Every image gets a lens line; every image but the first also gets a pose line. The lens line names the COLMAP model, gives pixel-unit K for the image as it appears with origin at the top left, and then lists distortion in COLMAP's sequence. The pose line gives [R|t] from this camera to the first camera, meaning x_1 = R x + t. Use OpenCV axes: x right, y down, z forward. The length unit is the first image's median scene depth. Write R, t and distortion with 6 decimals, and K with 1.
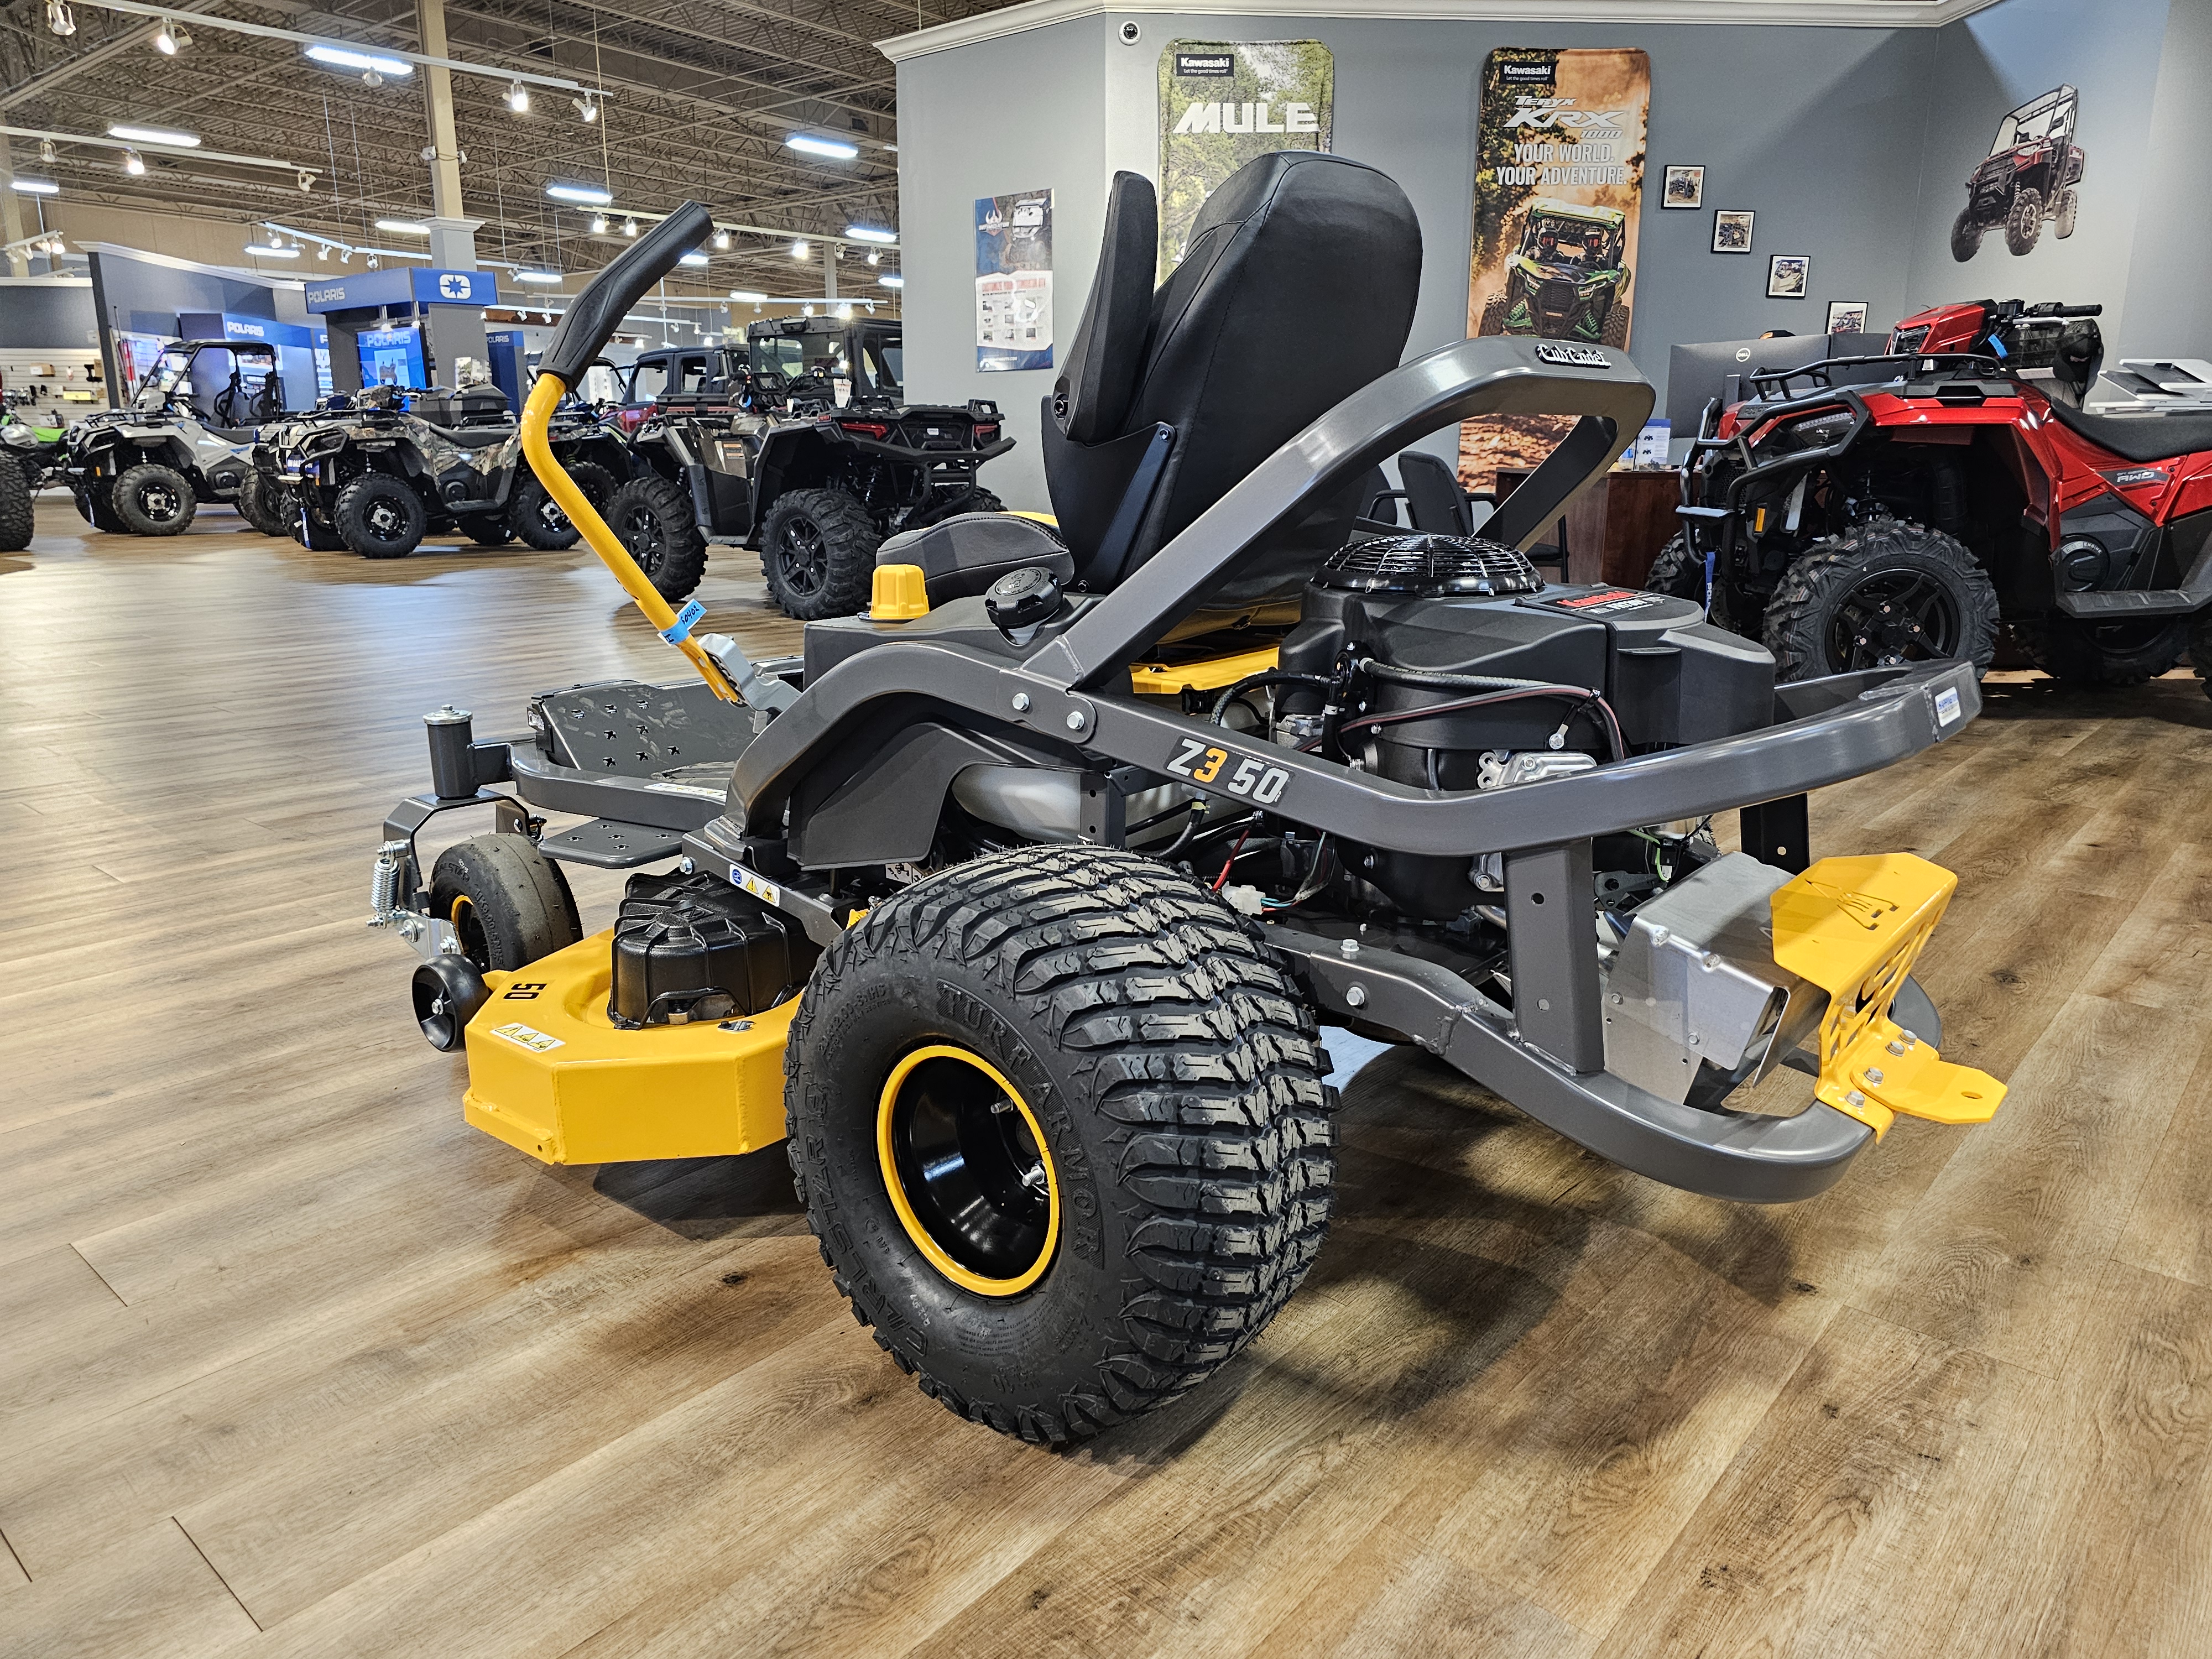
lens RADIAL K [[1488.1, 0, 1113.1], [0, 1488.1, 836.3], [0, 0, 1]] dist [0.042671, -0.036712]
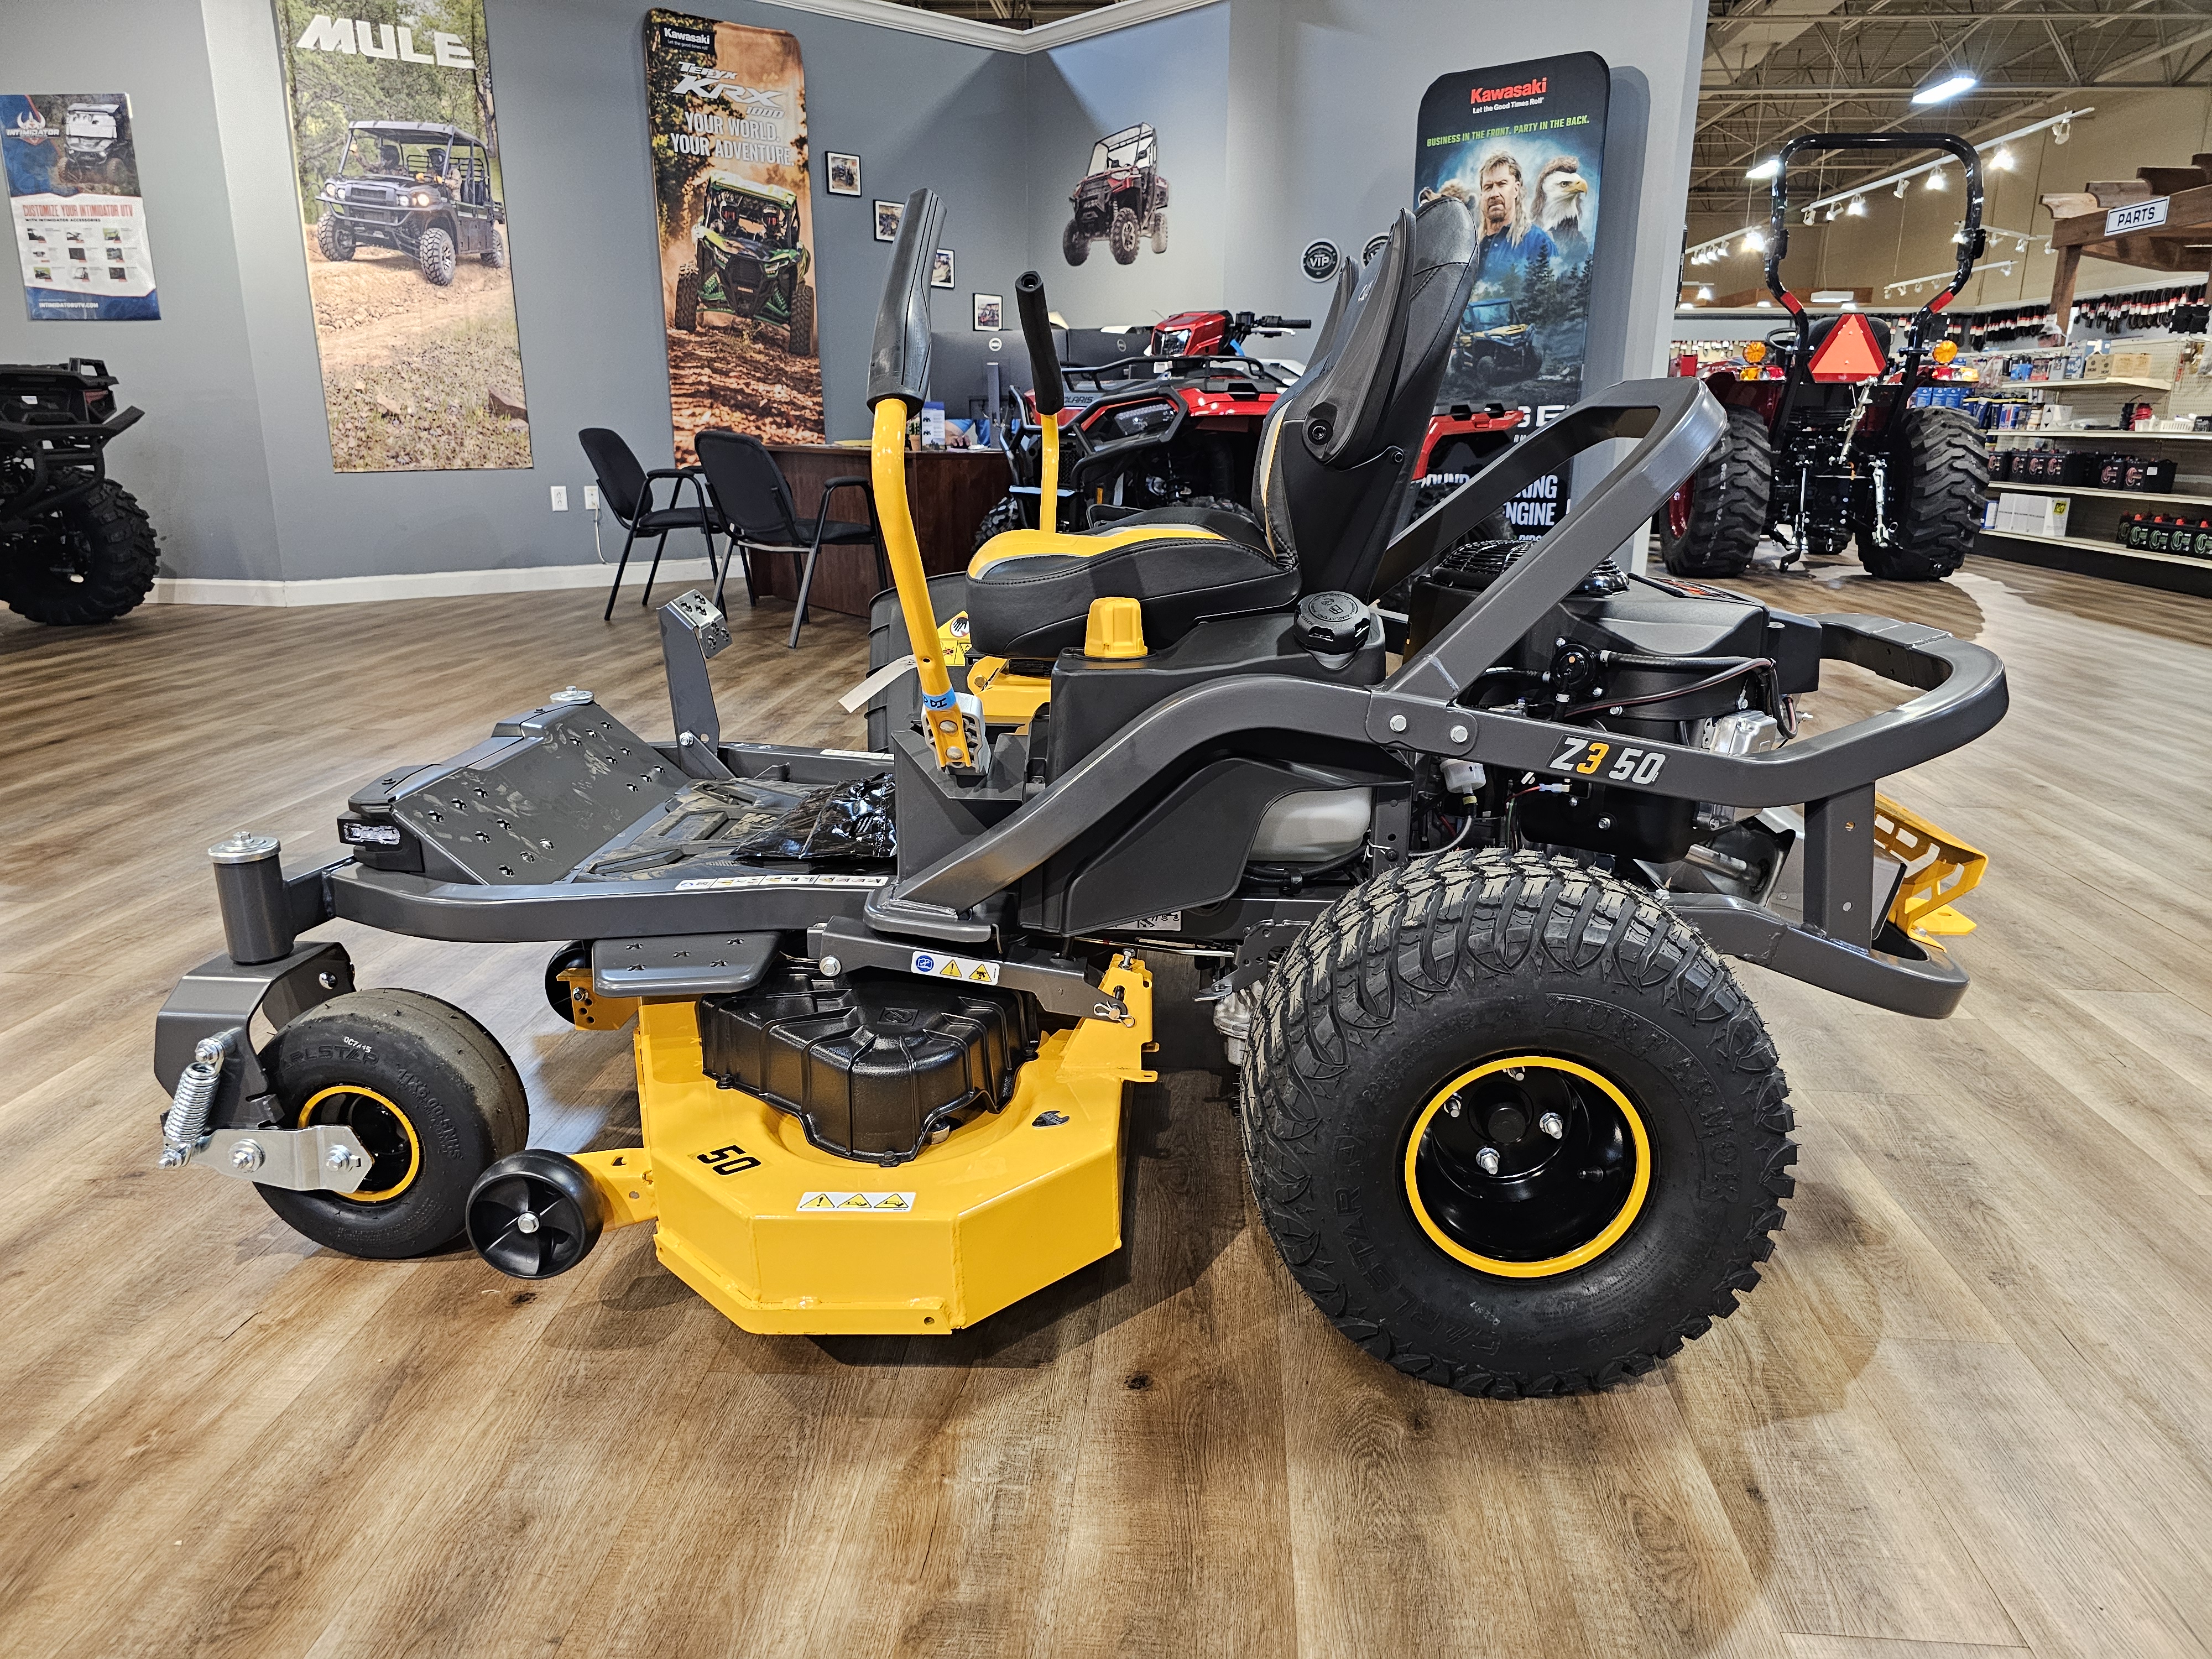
lens RADIAL K [[1488.1, 0, 1119.9], [0, 1488.1, 843.8], [0, 0, 1]] dist [0.042671, -0.036712]
pose [[0.791770, -0.165474, 0.587978, -0.164861], [0.149329, 0.985835, 0.076355, -0.022844], [-0.592284, 0.027346, 0.805265, 0.056306]]
